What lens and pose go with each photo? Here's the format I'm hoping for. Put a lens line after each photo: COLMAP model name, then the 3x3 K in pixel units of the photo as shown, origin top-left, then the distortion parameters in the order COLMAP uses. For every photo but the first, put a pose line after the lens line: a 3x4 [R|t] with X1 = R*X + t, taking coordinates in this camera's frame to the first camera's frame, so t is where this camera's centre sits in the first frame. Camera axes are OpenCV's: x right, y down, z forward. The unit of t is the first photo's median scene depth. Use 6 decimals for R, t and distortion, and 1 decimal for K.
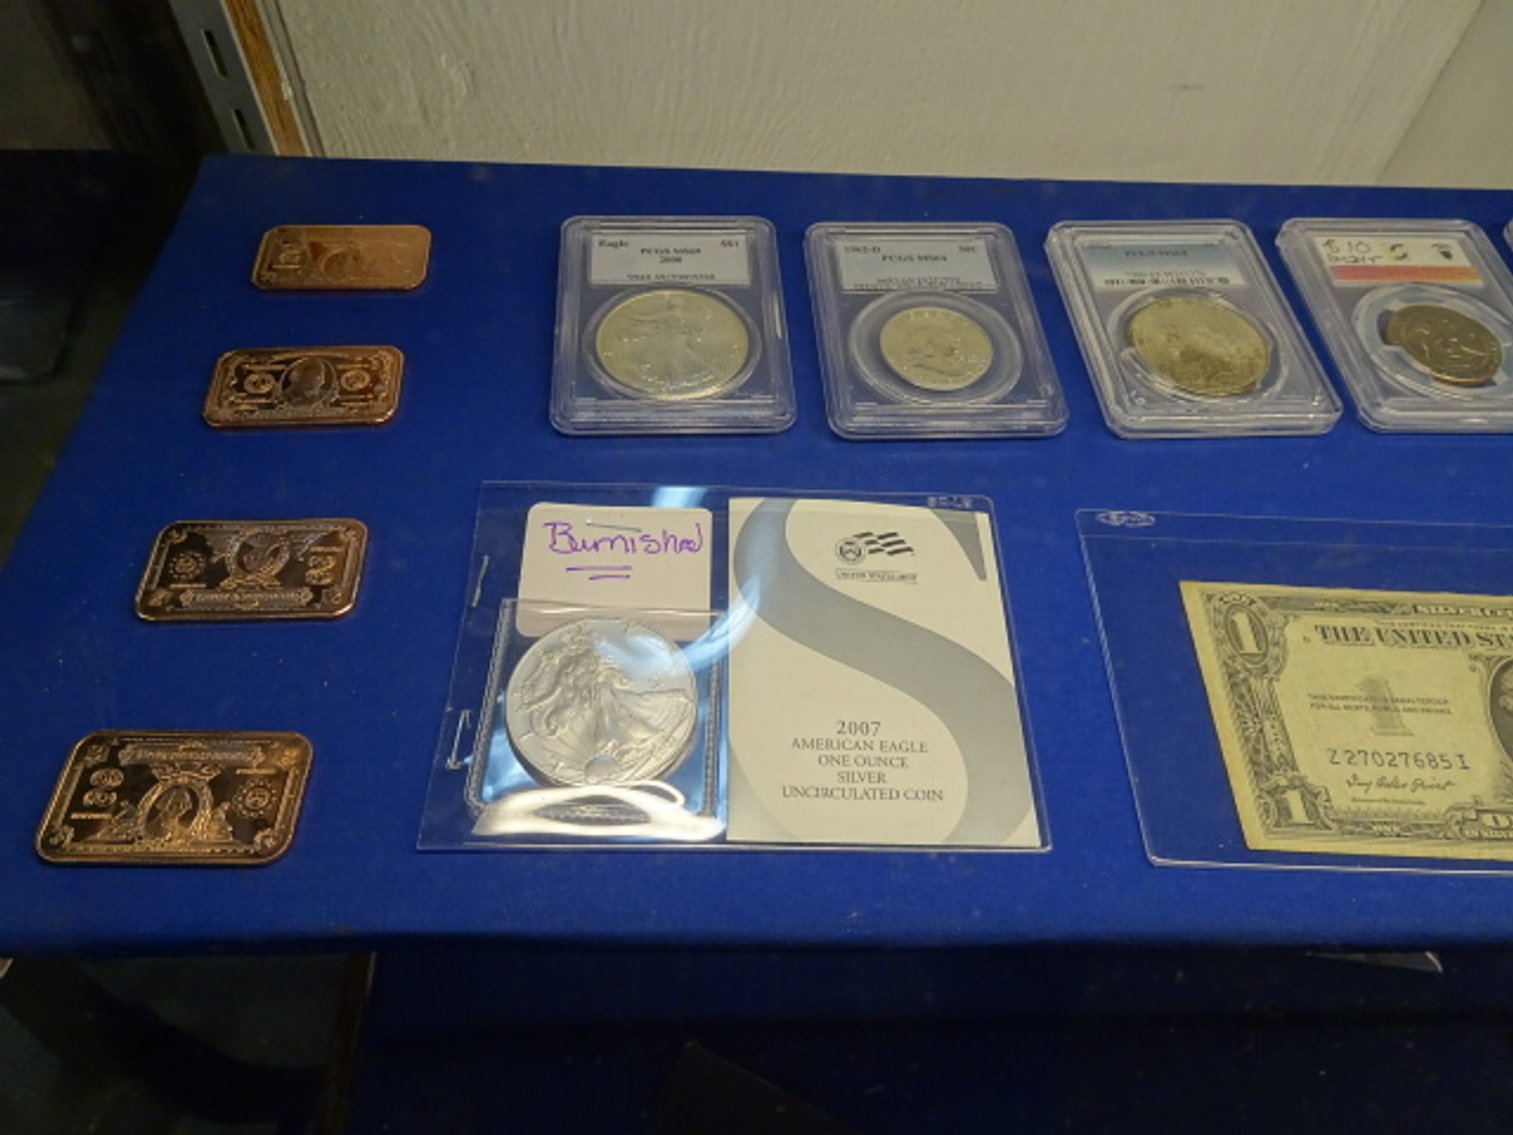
lens RADIAL K [[1087.1, 0, 756.5], [0, 1087.1, 567.5], [0, 0, 1]] dist [0.015697, -0.005747]
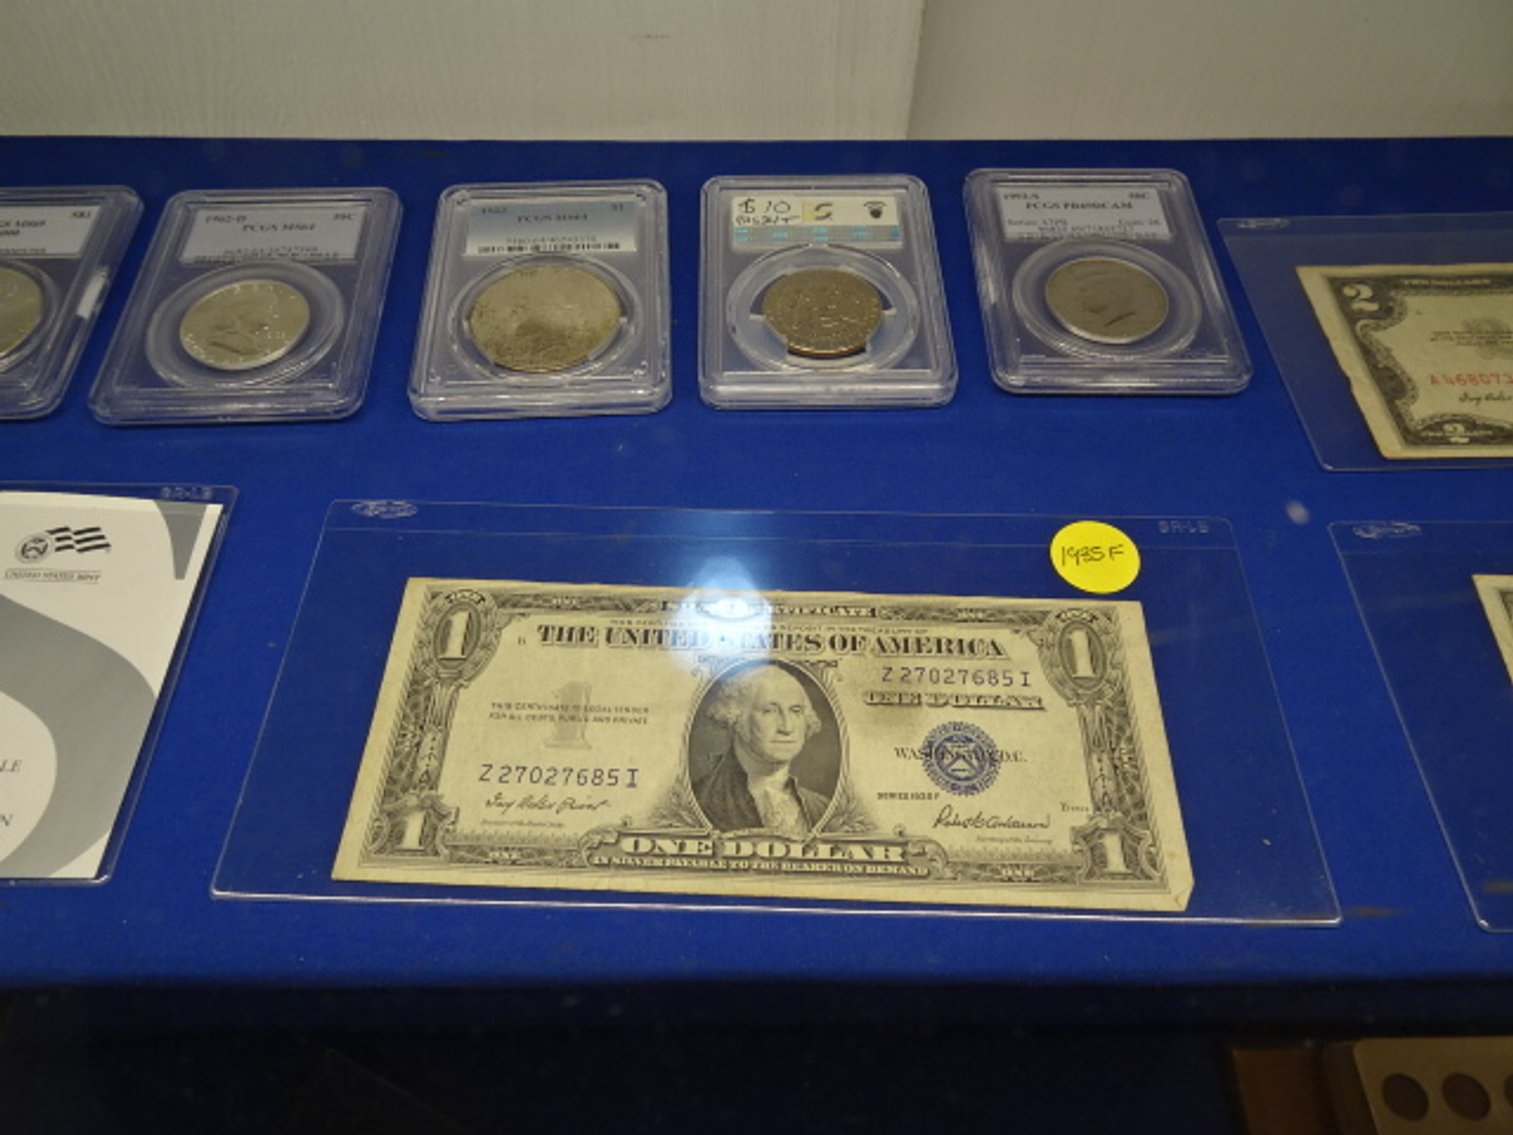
lens RADIAL K [[1217.6, 0, 756.5], [0, 1217.6, 534.8], [0, 0, 1]] dist [0.026091, -0.000217]
pose [[0.999159, -0.012685, -0.038996, 0.692177], [0.010773, 0.998748, -0.048844, 0.028546], [0.039567, 0.048383, 0.998045, 0.019933]]
